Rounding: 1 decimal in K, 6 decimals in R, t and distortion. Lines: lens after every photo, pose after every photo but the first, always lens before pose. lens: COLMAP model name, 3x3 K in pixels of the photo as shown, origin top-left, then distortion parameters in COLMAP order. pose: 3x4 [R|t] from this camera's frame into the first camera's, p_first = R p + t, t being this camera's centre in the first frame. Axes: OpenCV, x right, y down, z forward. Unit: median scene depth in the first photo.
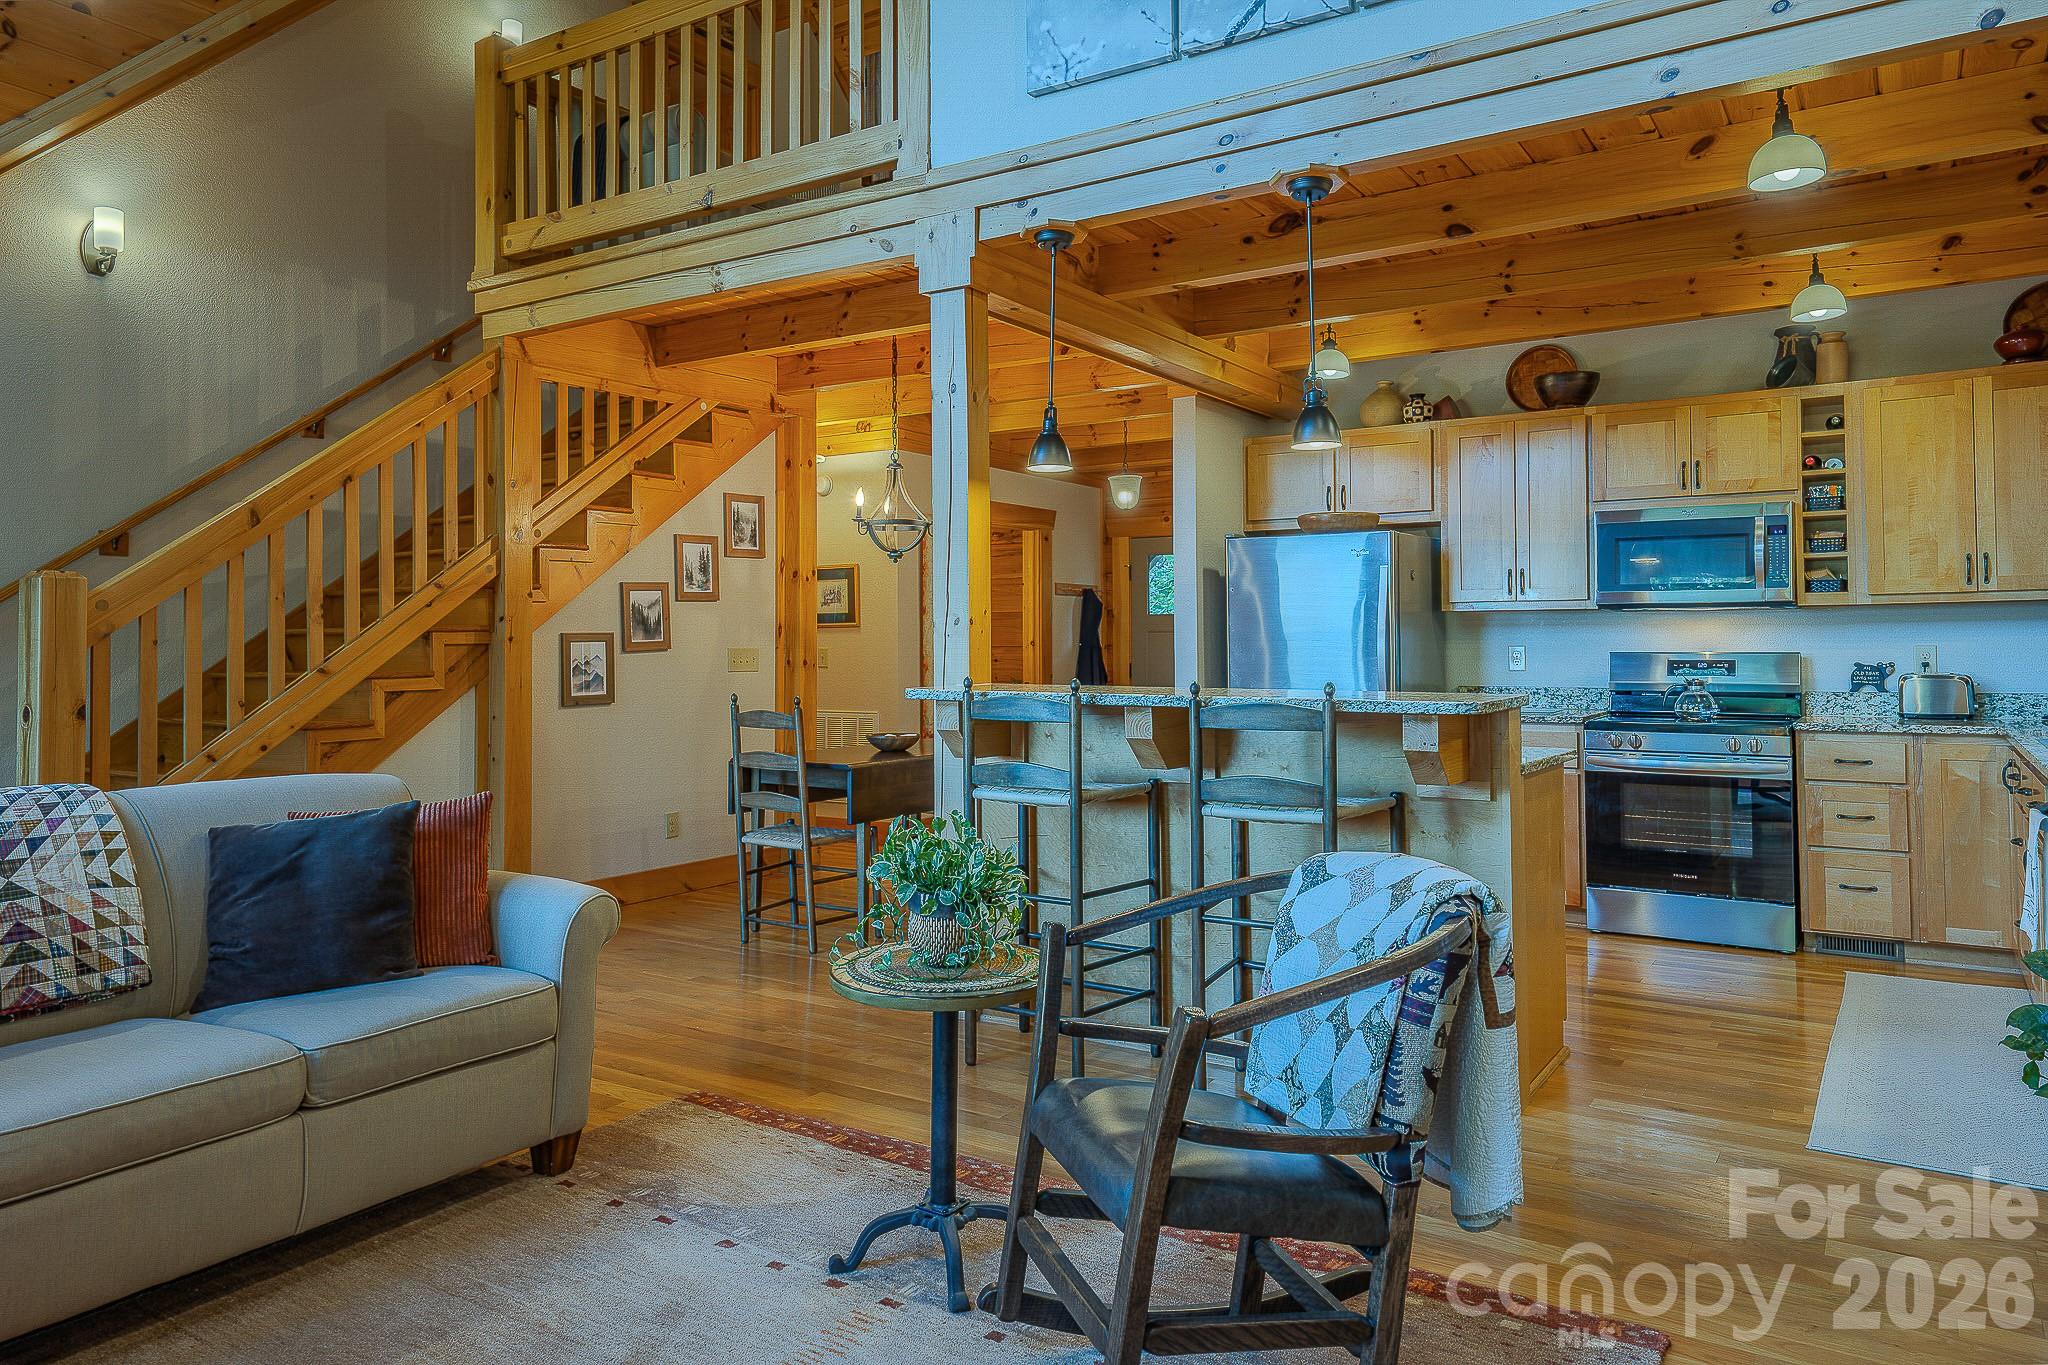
lens RADIAL K [[1339.2, 0, 1035.6], [0, 1339.2, 617.1], [0, 0, 1]] dist [0.018122, 0.012924]
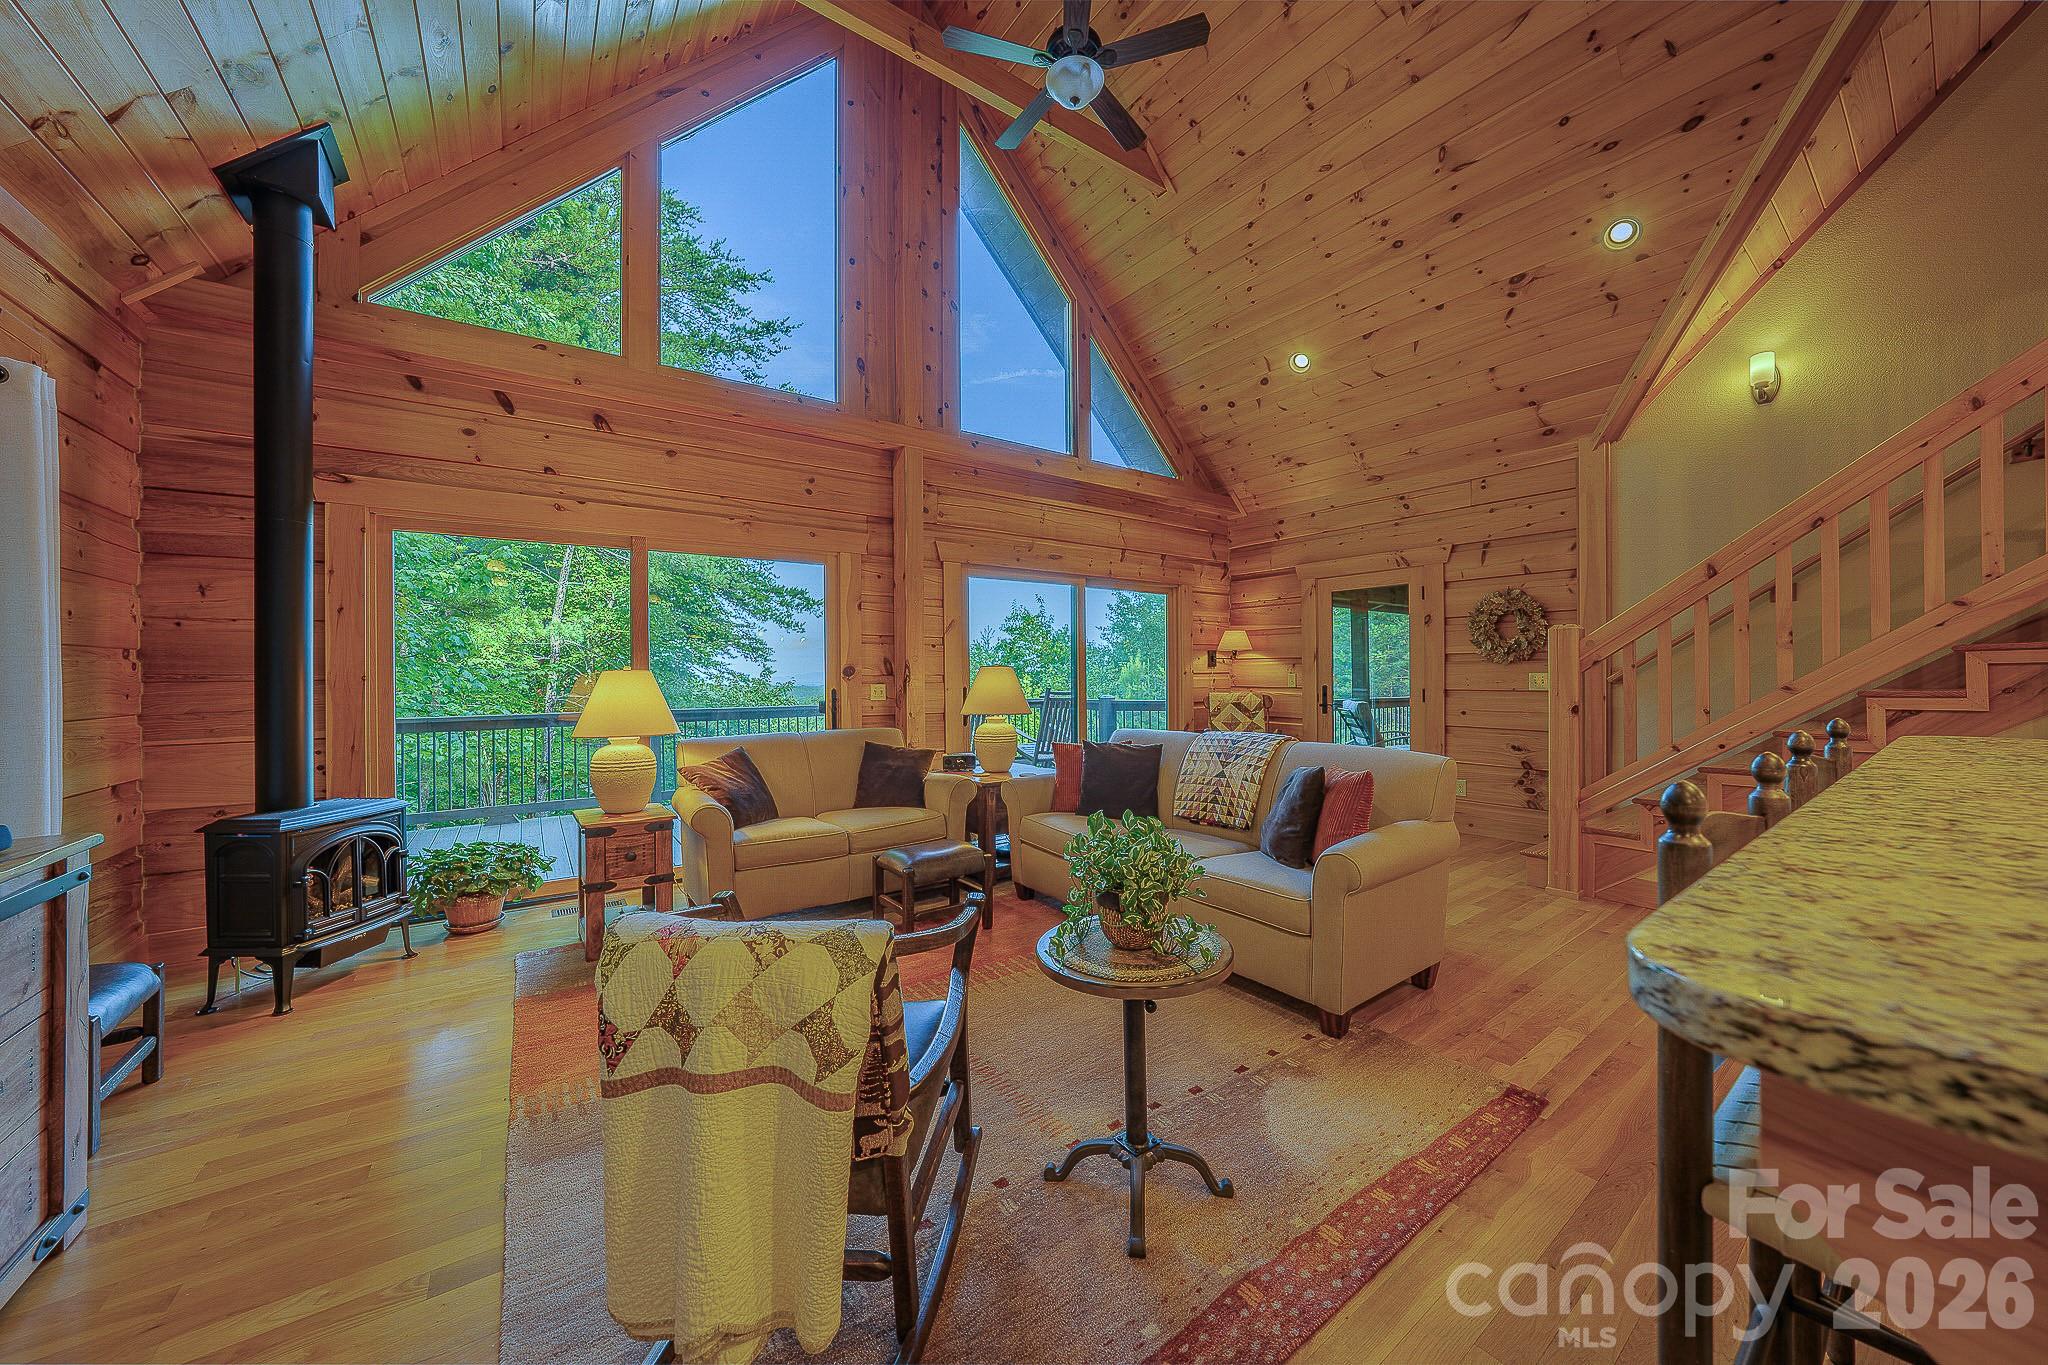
lens RADIAL K [[717.2, 0, 1029.7], [0, 717.2, 675.0], [0, 0, 1]] dist [-0.024909, 0.004120]
pose [[-0.363544, 0.006379, -0.931555, 0.278624], [0.028542, 0.999583, -0.004293, 0.011307], [0.931140, -0.028150, -0.363575, 0.582015]]
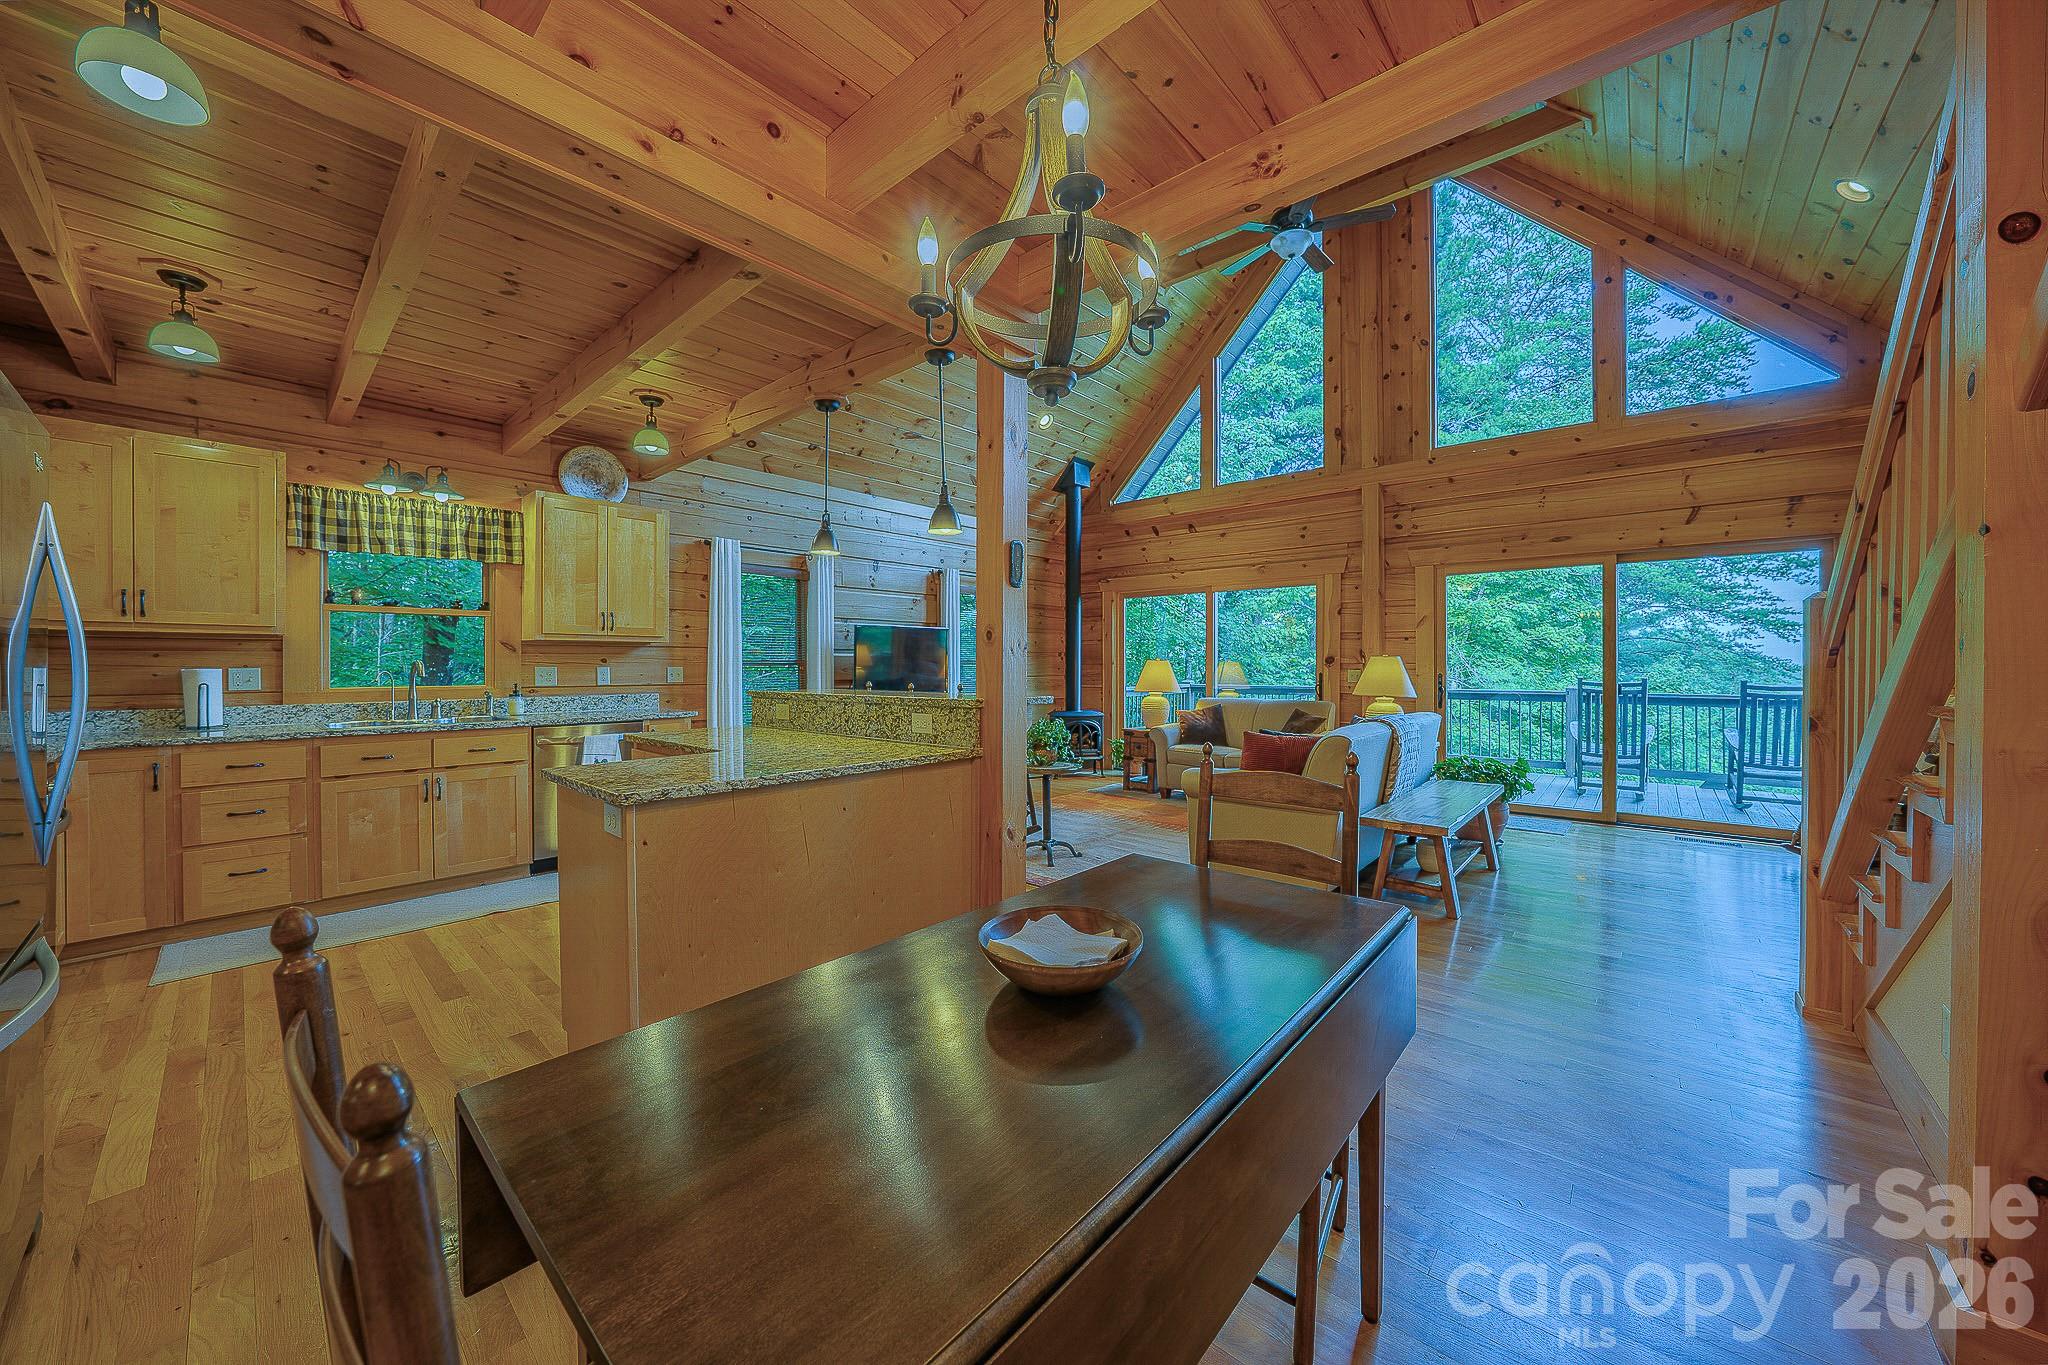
lens RADIAL K [[717.2, 0, 1028.7], [0, 717.2, 674.6], [0, 0, 1]] dist [-0.024909, 0.004120]
pose [[-0.989267, 0.004764, 0.146041, -0.135470], [0.003888, 0.999973, -0.006284, 0.029231], [-0.146067, -0.005649, -0.989259, 1.347265]]
